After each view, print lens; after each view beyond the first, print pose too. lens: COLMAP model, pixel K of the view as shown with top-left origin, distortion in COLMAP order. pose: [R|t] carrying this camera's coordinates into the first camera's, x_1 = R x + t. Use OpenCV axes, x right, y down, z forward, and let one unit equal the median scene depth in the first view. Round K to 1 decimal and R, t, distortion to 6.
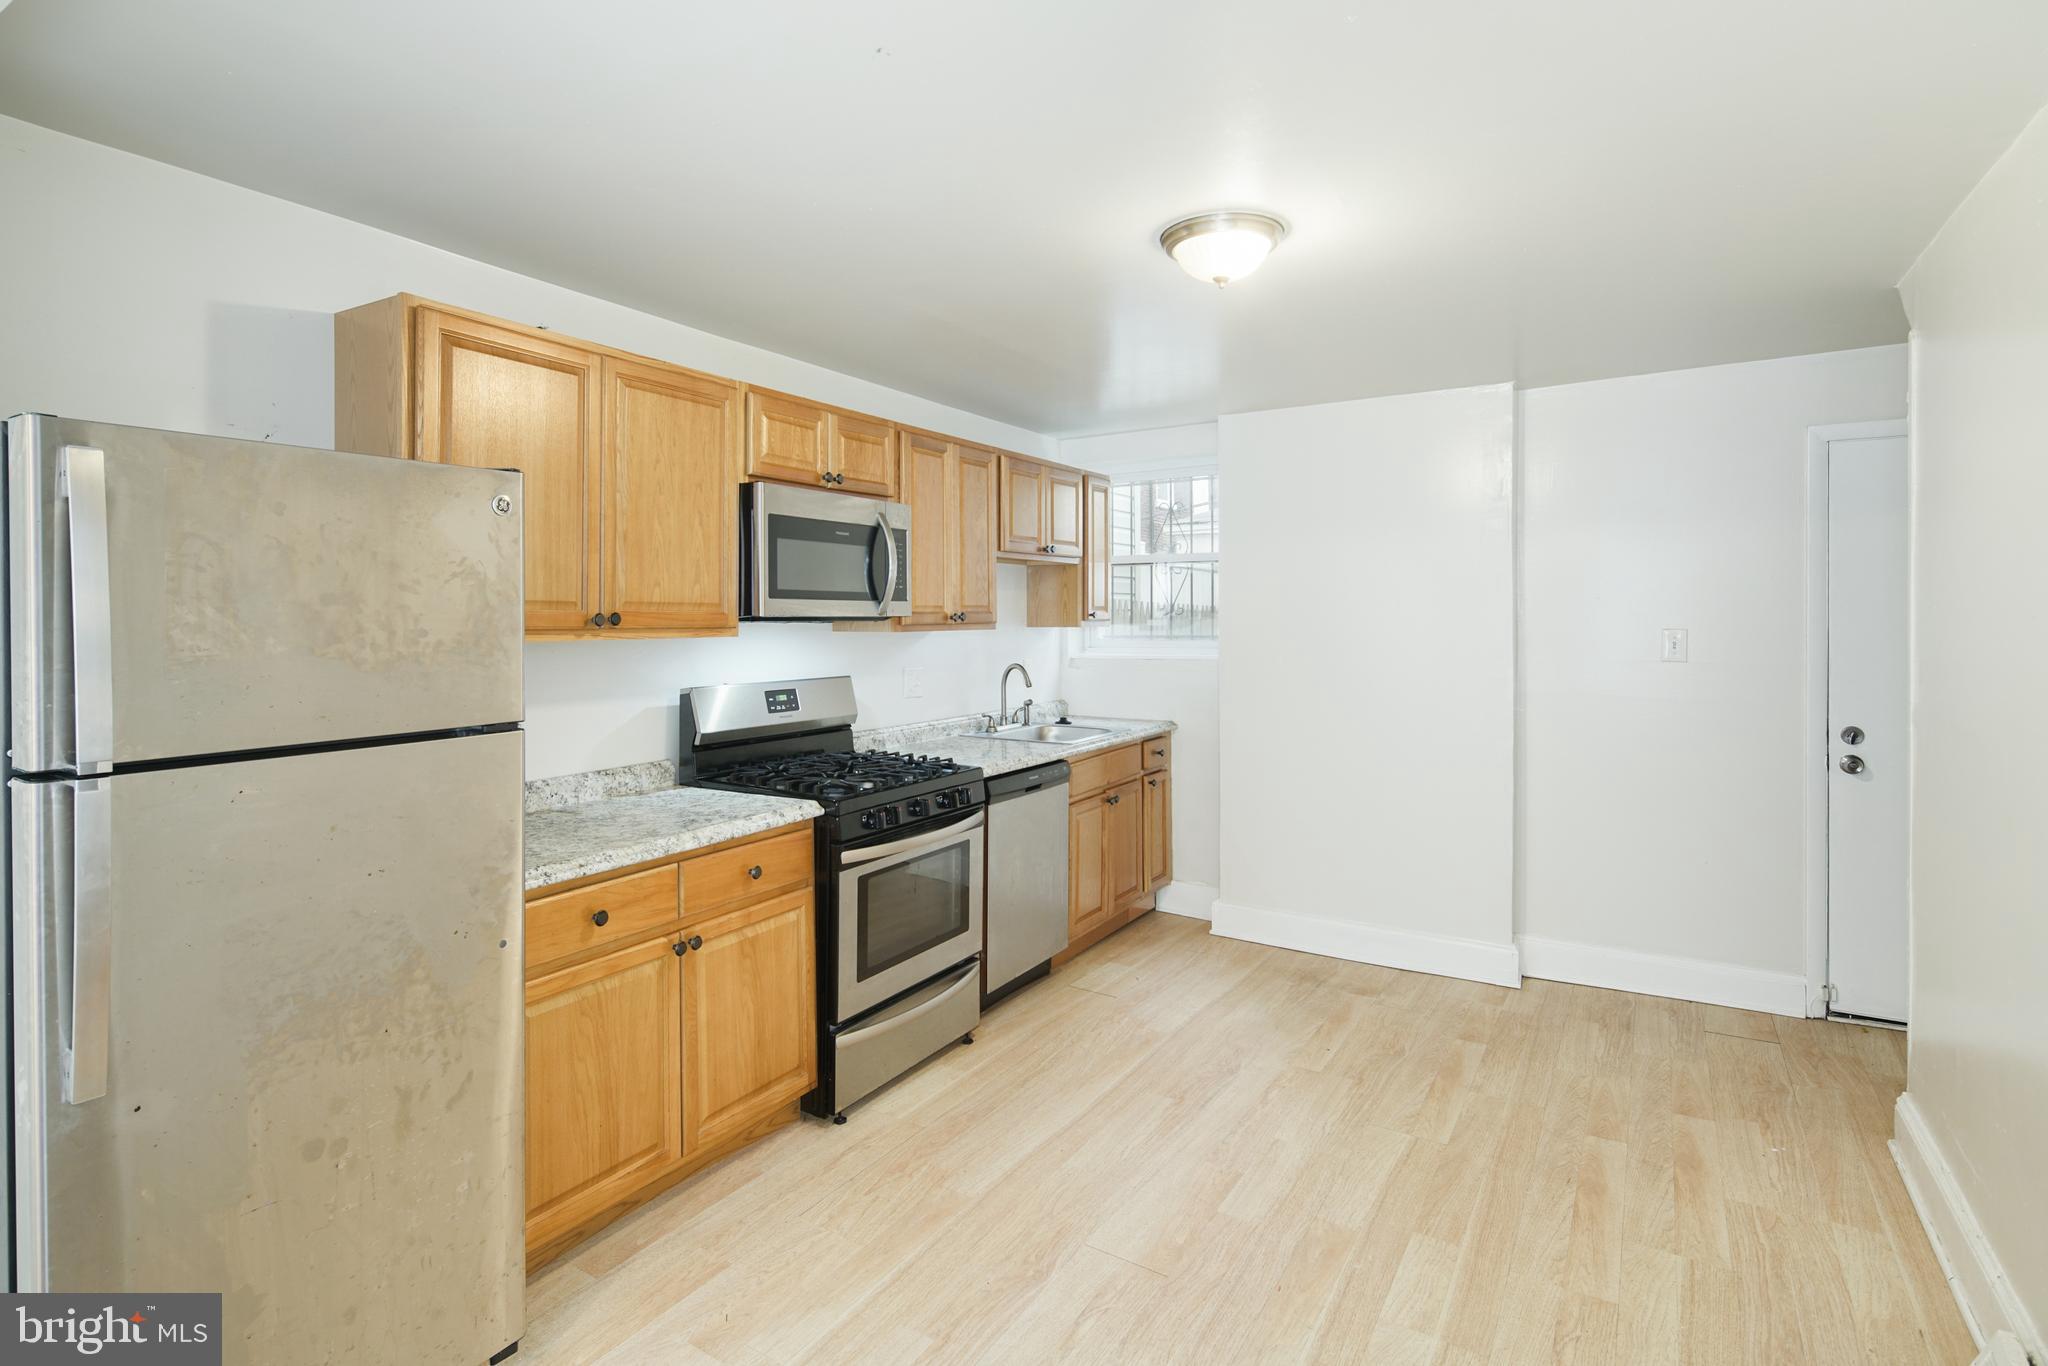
lens RADIAL K [[1003.6, 0, 984.7], [0, 1003.6, 625.5], [0, 0, 1]] dist [0.001450, -0.003120]
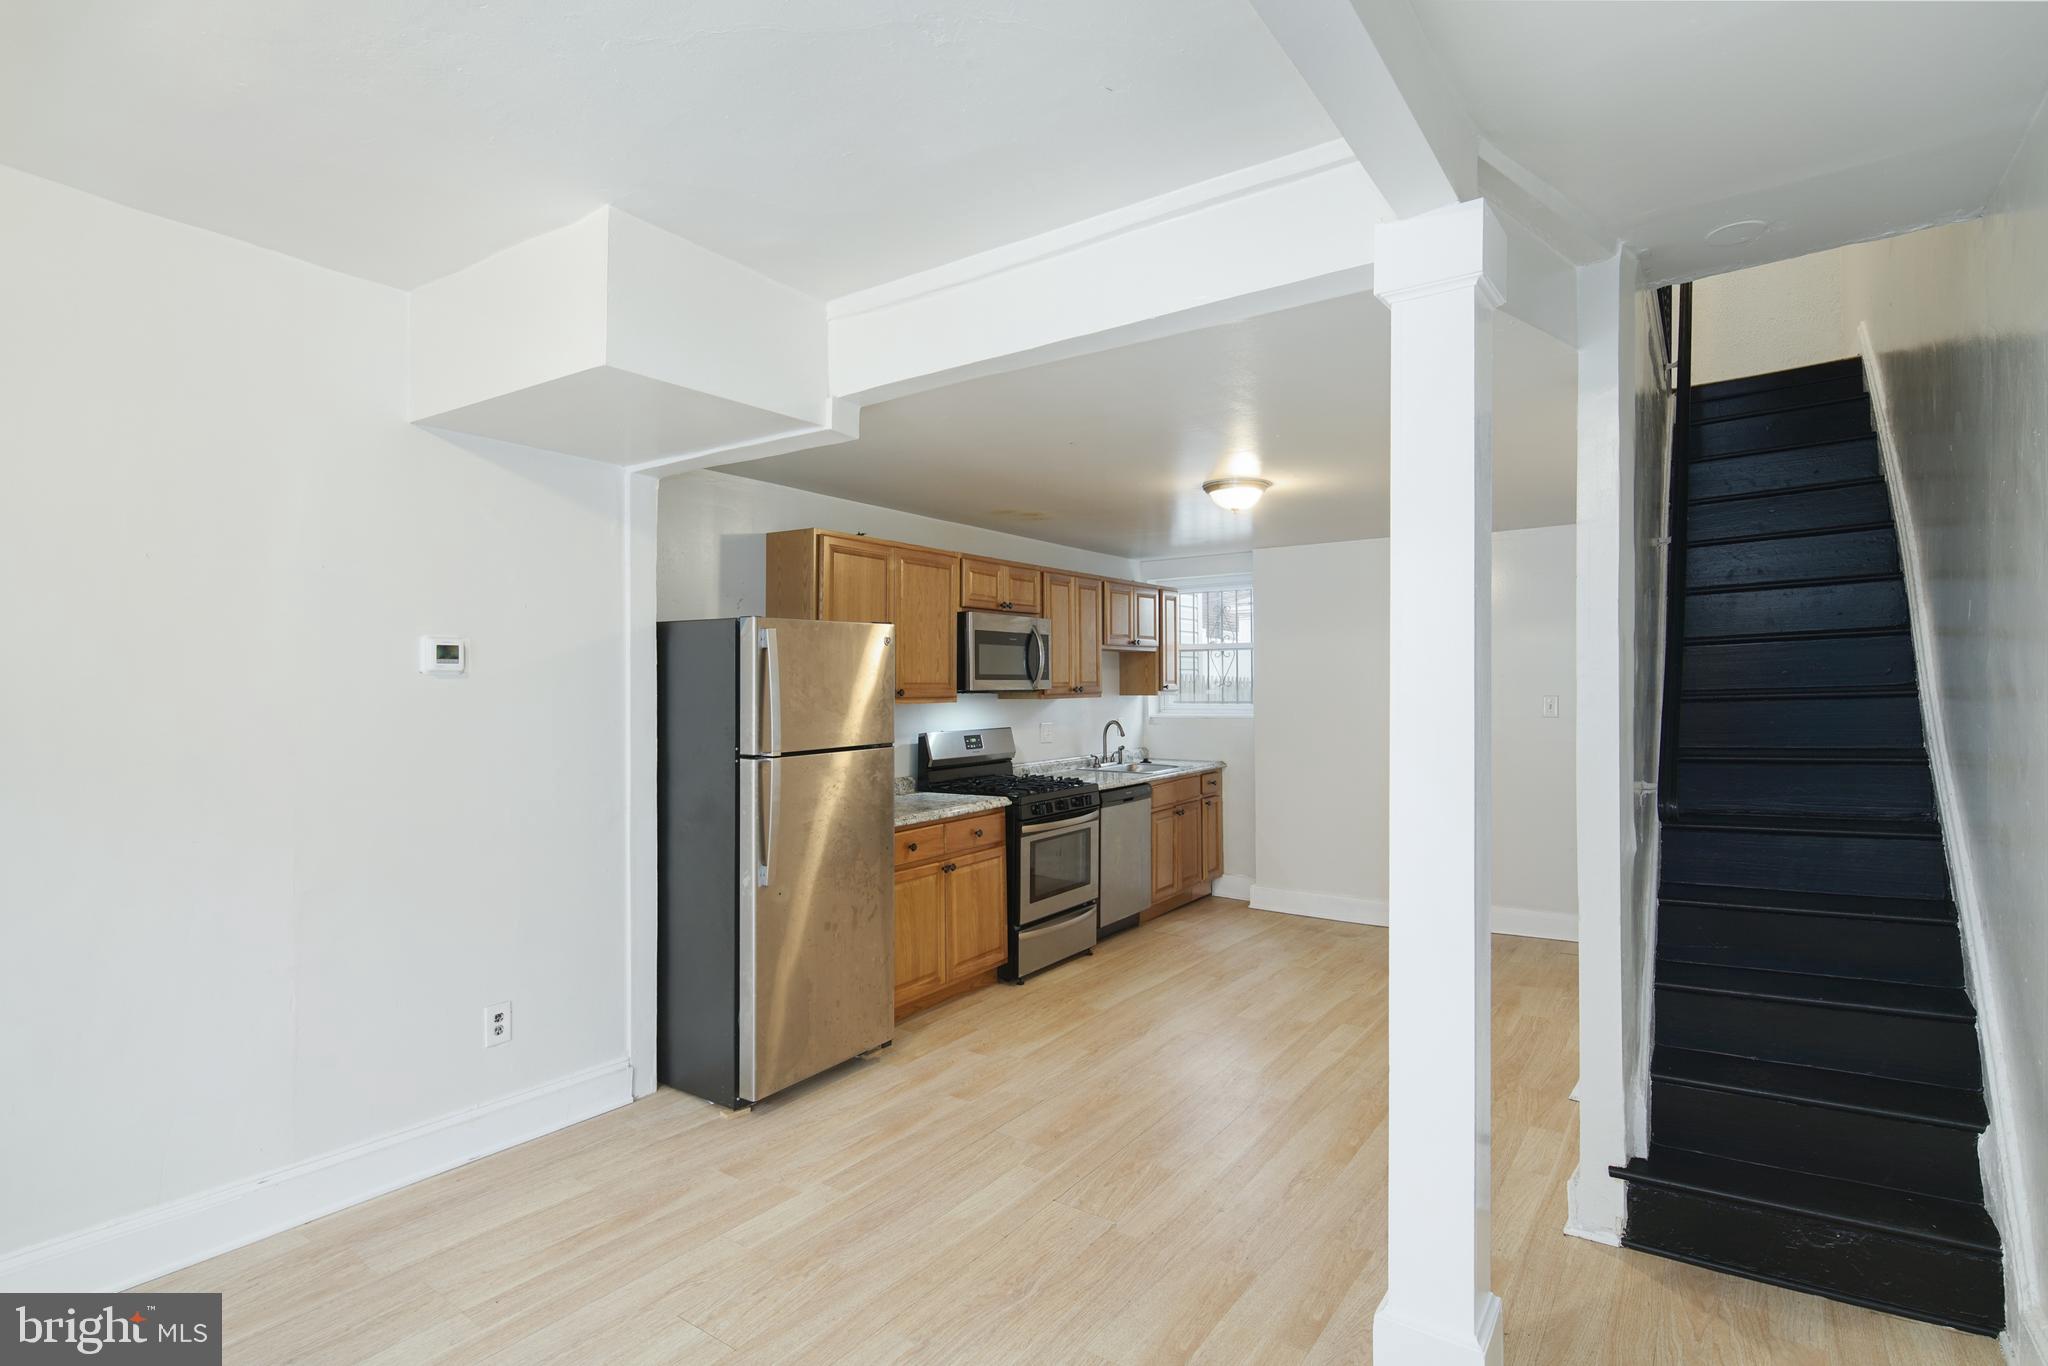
lens RADIAL K [[1003.6, 0, 1021.2], [0, 1003.6, 677.6], [0, 0, 1]] dist [0.001450, -0.003120]
pose [[0.999413, -0.002712, -0.034164, -0.077996], [0.002258, 0.999909, -0.013321, -0.007492], [0.034198, 0.013236, 0.999327, -0.685594]]
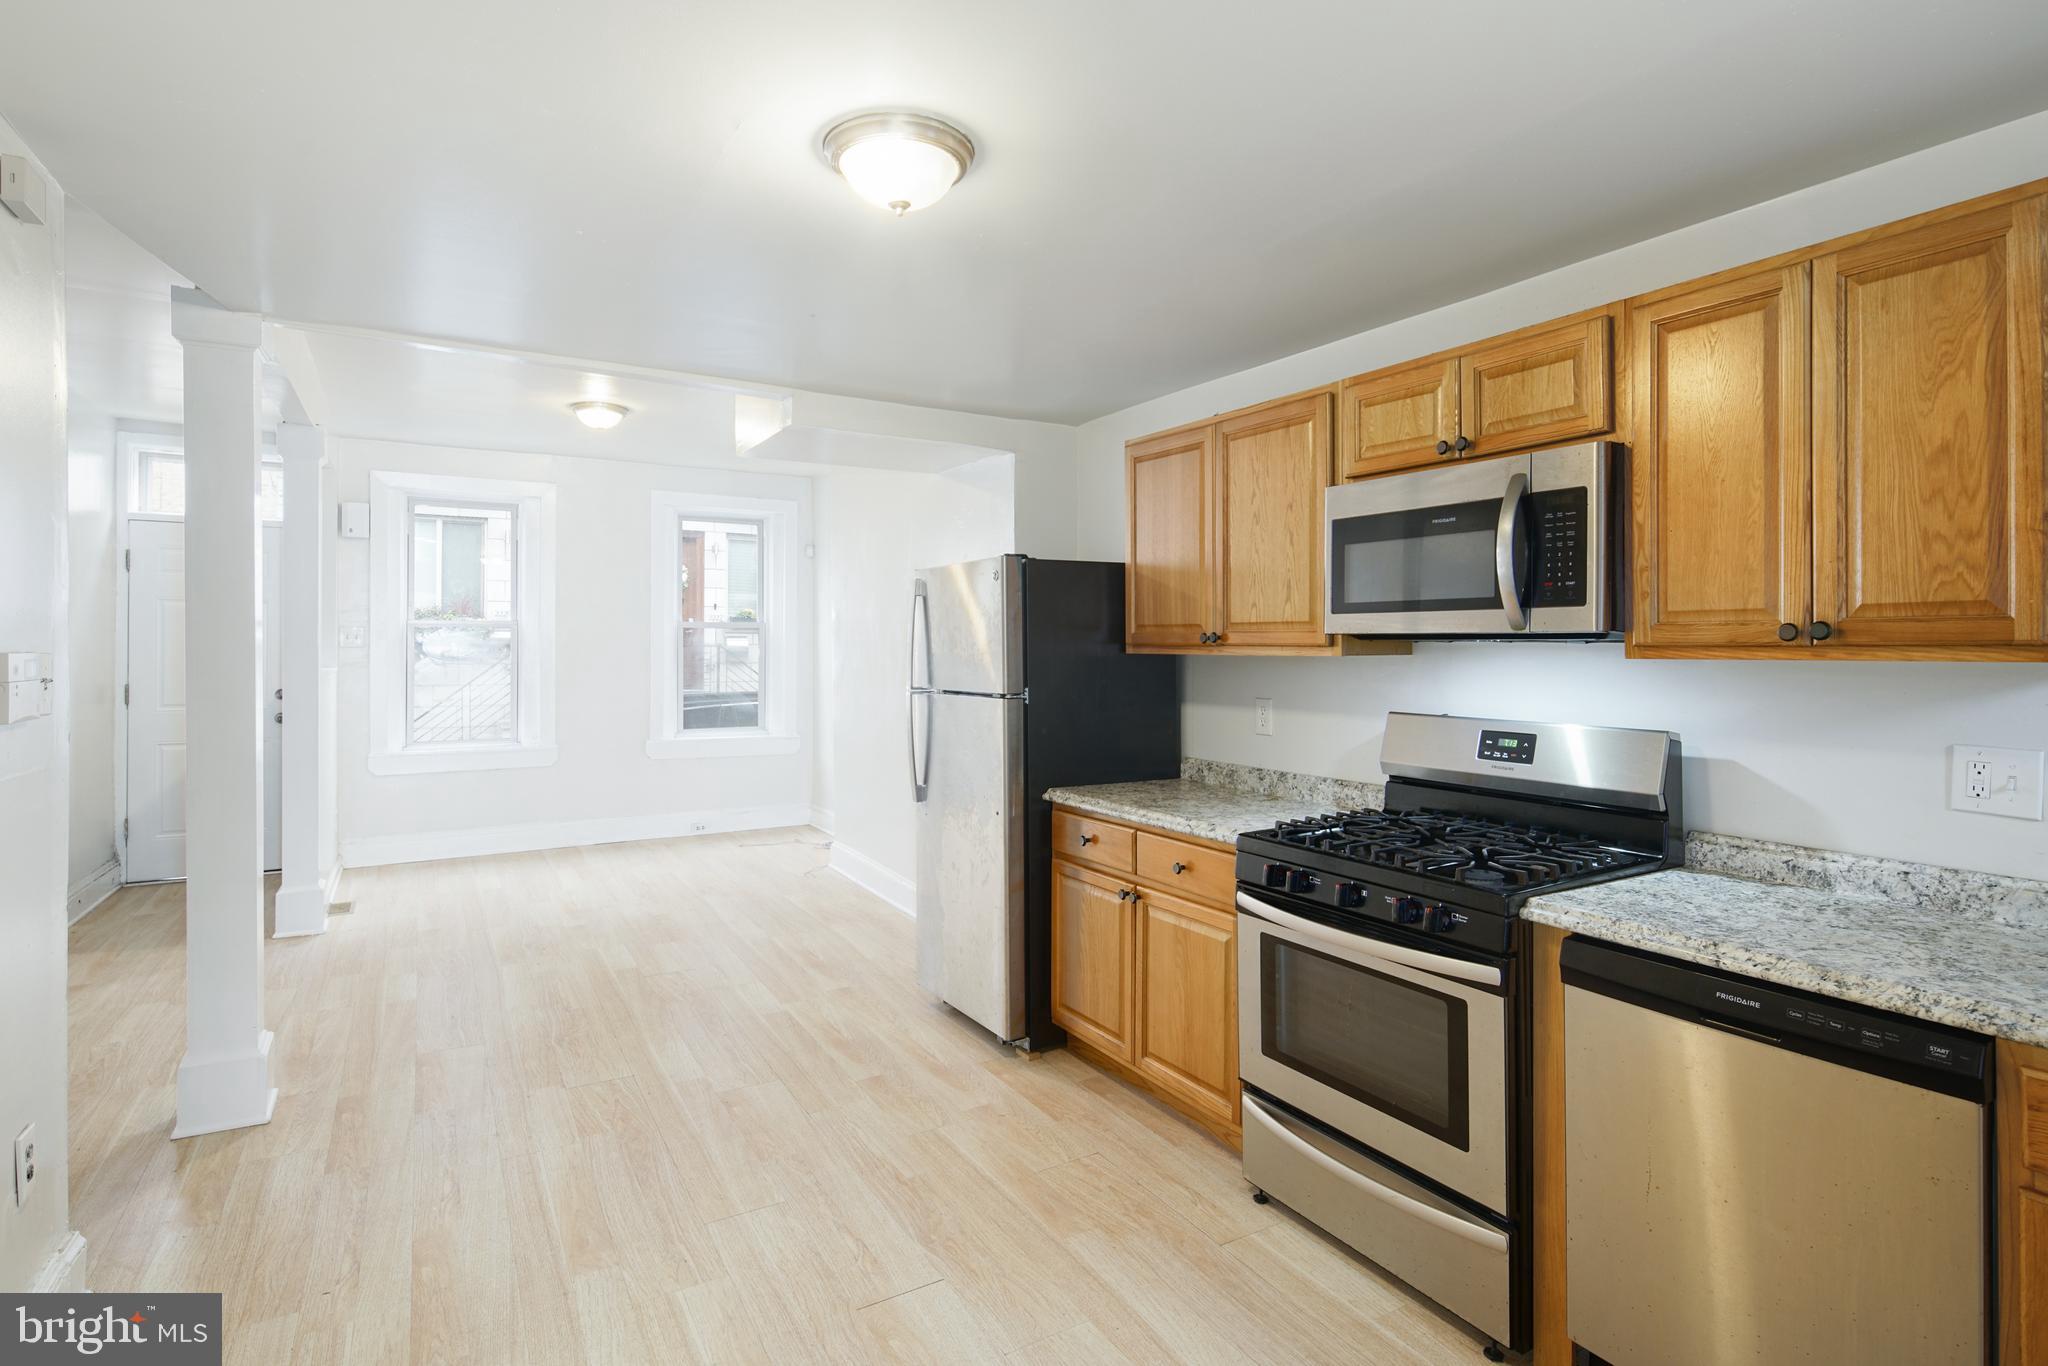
lens RADIAL K [[1003.6, 0, 996.1], [0, 1003.6, 637.6], [0, 0, 1]] dist [0.001450, -0.003120]
pose [[-0.453858, -0.006421, -0.891051, 0.720864], [-0.009766, 0.999950, -0.002231, -0.000844], [0.891020, 0.007690, -0.453898, 1.130913]]
